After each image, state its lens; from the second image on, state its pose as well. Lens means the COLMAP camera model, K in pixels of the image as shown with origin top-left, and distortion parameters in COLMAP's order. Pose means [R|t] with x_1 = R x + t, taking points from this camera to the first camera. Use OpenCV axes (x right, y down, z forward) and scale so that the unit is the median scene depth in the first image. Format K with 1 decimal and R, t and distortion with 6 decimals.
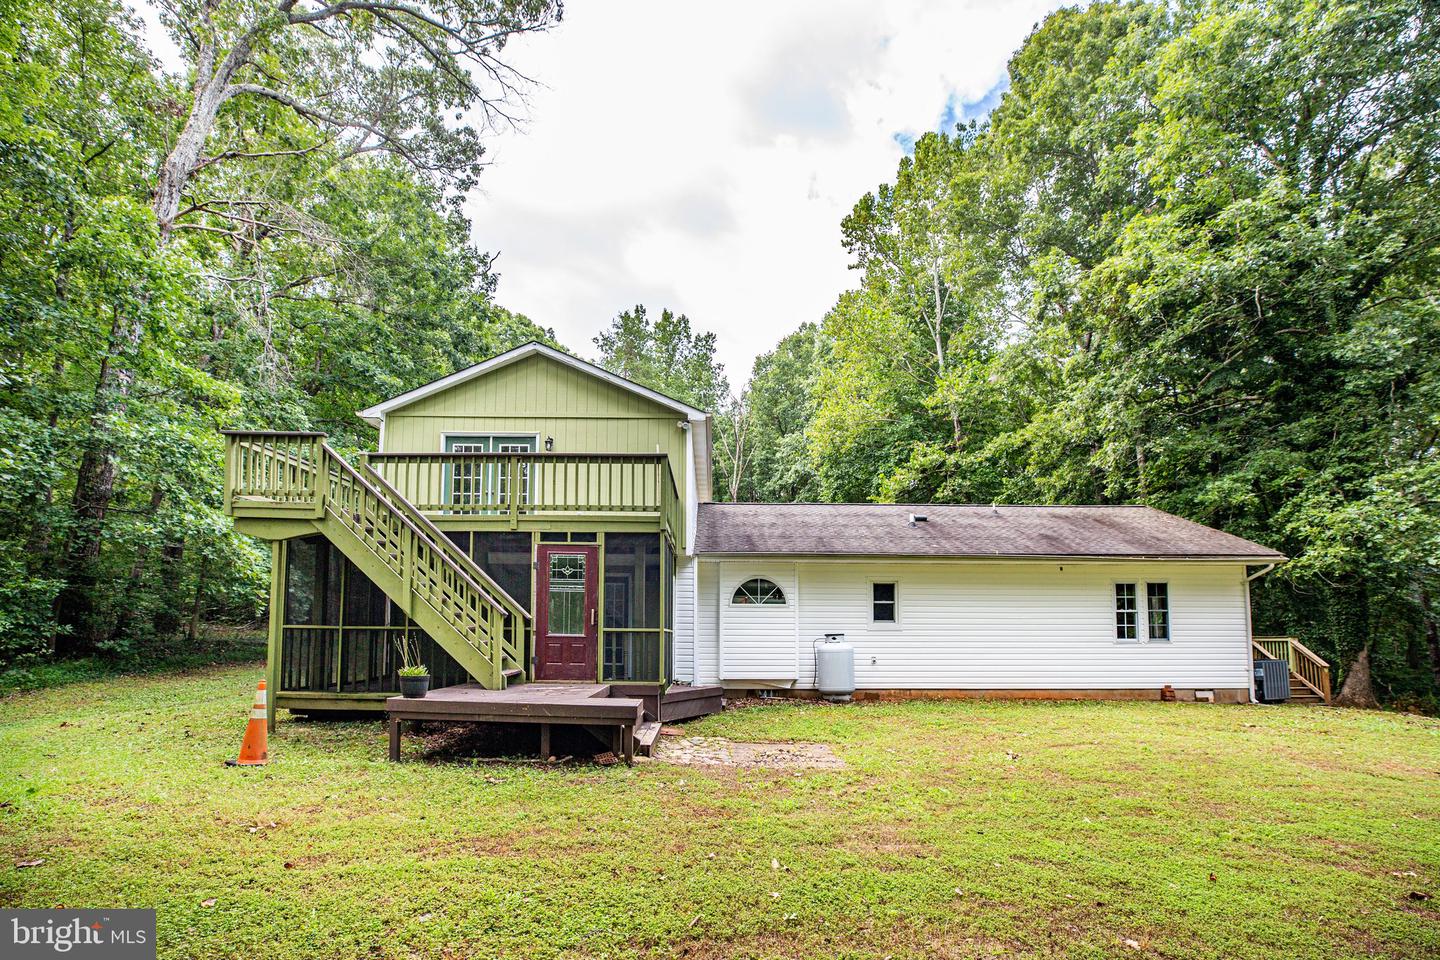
lens RADIAL K [[695.6, 0, 716.9], [0, 695.6, 587.8], [0, 0, 1]] dist [-0.021868, -0.000287]
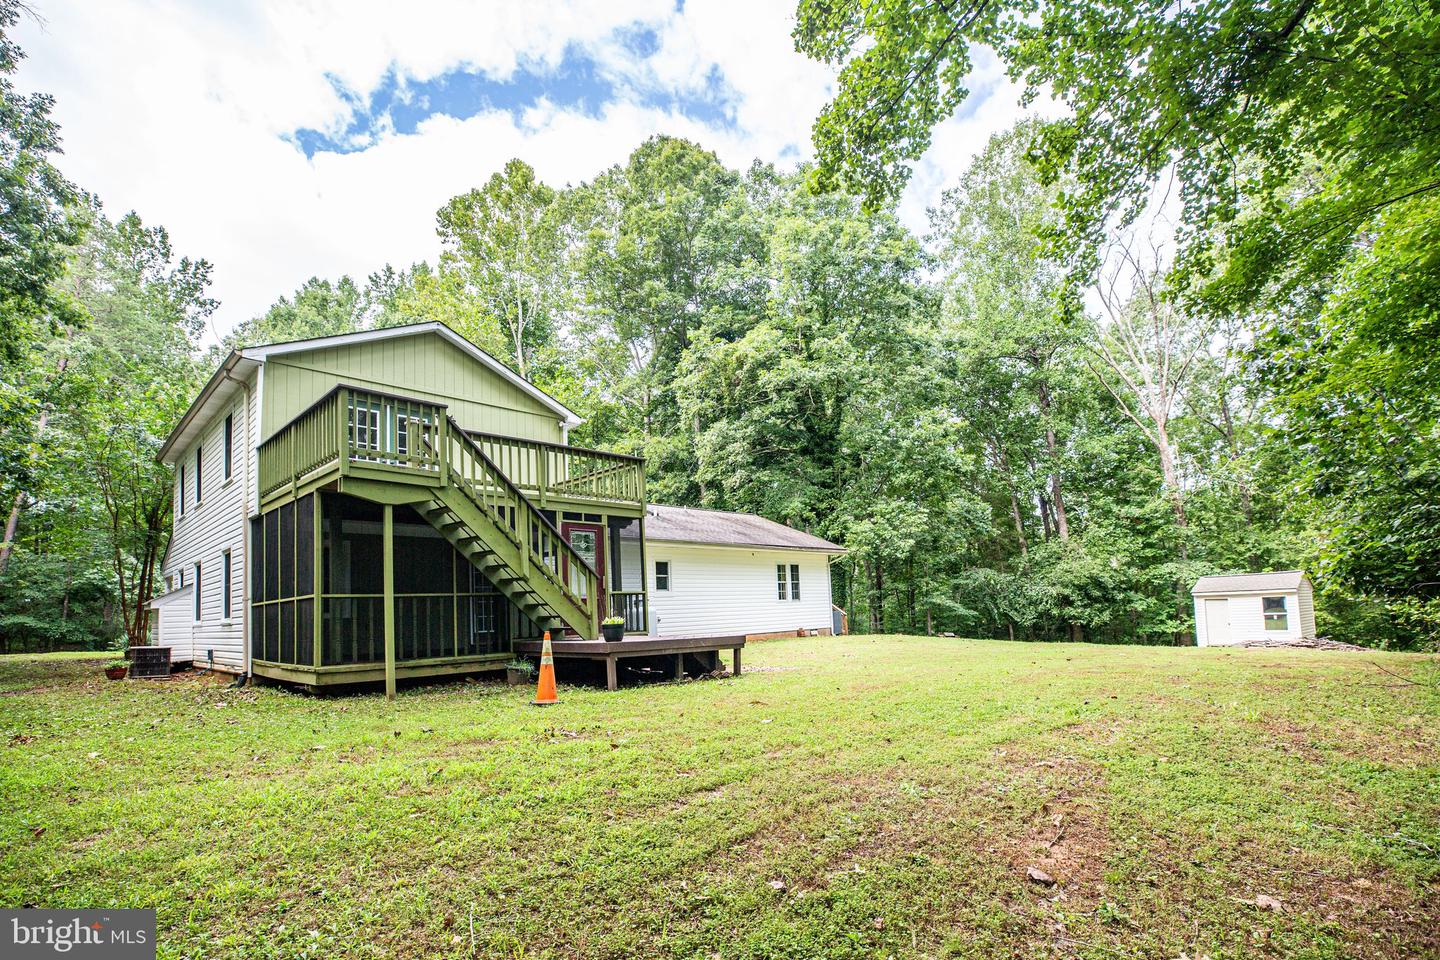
lens RADIAL K [[684.1, 0, 738.0], [0, 684.1, 561.2], [0, 0, 1]] dist [-0.028703, 0.008722]
pose [[0.699196, 0.017540, 0.714714, -0.596076], [-0.003247, 0.999767, -0.021360, 0.019423], [-0.714922, 0.012614, 0.699090, -0.020982]]
